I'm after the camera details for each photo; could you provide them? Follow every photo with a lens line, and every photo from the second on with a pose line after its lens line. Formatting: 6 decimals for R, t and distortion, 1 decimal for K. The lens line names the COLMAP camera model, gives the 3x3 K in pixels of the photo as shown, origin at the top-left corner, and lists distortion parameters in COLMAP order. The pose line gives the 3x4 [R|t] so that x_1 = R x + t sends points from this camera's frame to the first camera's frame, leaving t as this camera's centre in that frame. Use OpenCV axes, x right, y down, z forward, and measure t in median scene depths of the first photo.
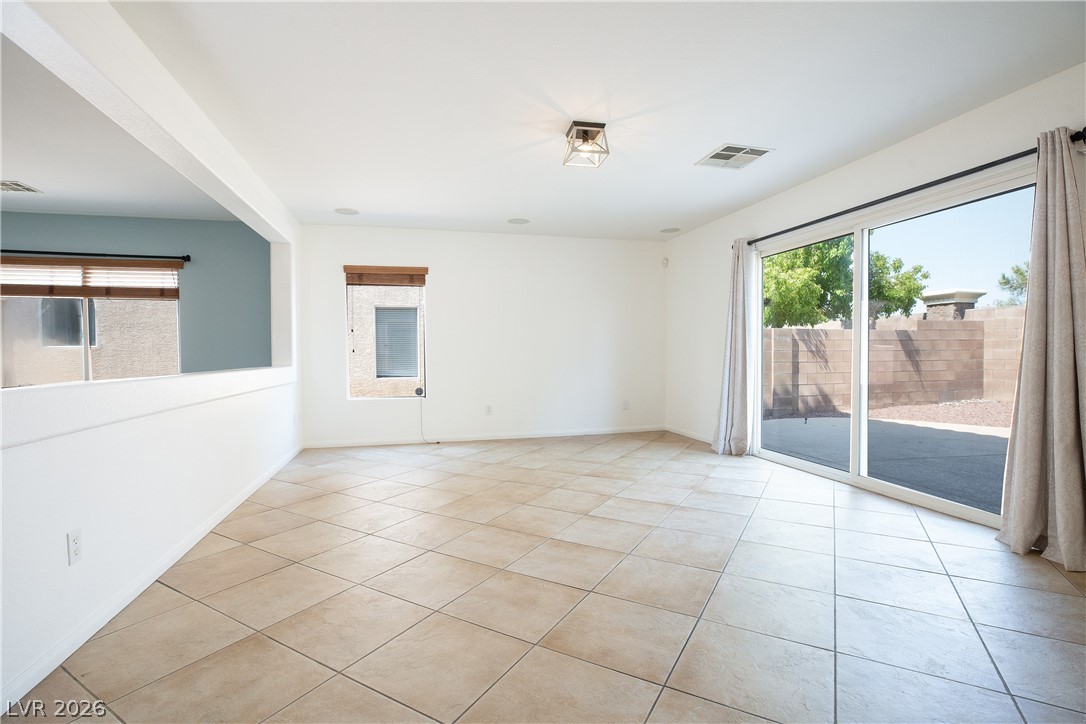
lens RADIAL K [[502.0, 0, 539.2], [0, 502.0, 361.8], [0, 0, 1]] dist [-0.015173, 0.000388]
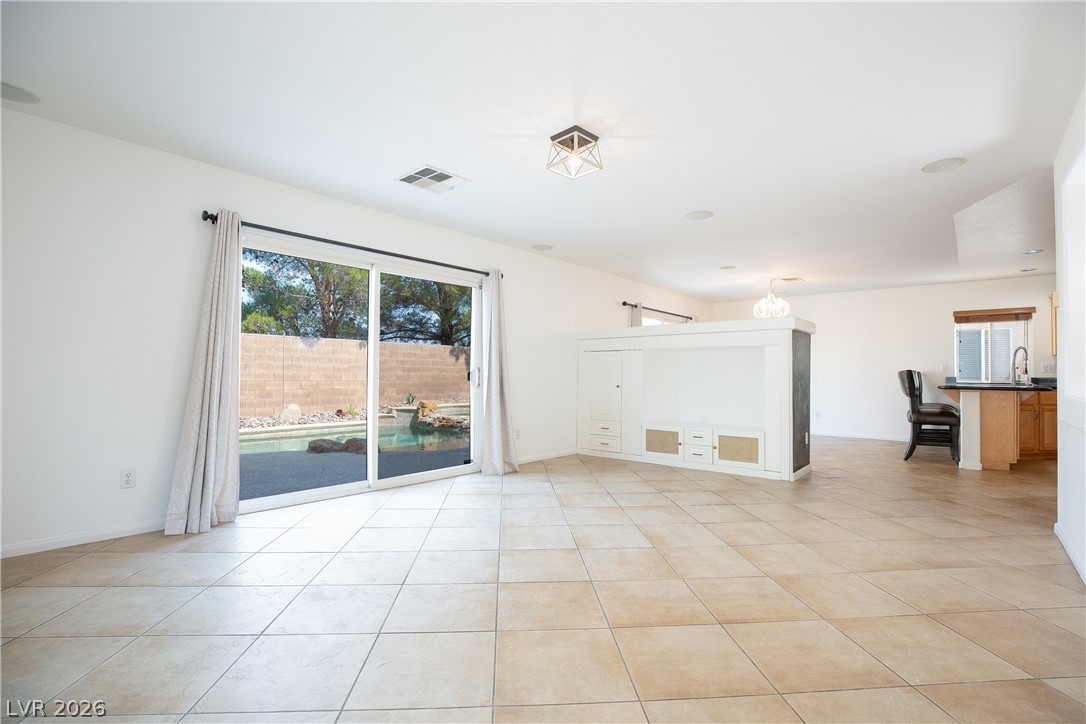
lens RADIAL K [[502.0, 0, 539.2], [0, 502.0, 361.8], [0, 0, 1]] dist [-0.015173, 0.000388]
pose [[-0.562250, 0.017746, 0.826777, -0.677908], [0.008475, 0.999841, -0.015697, -0.029946], [-0.826924, -0.001819, -0.562311, 1.669042]]
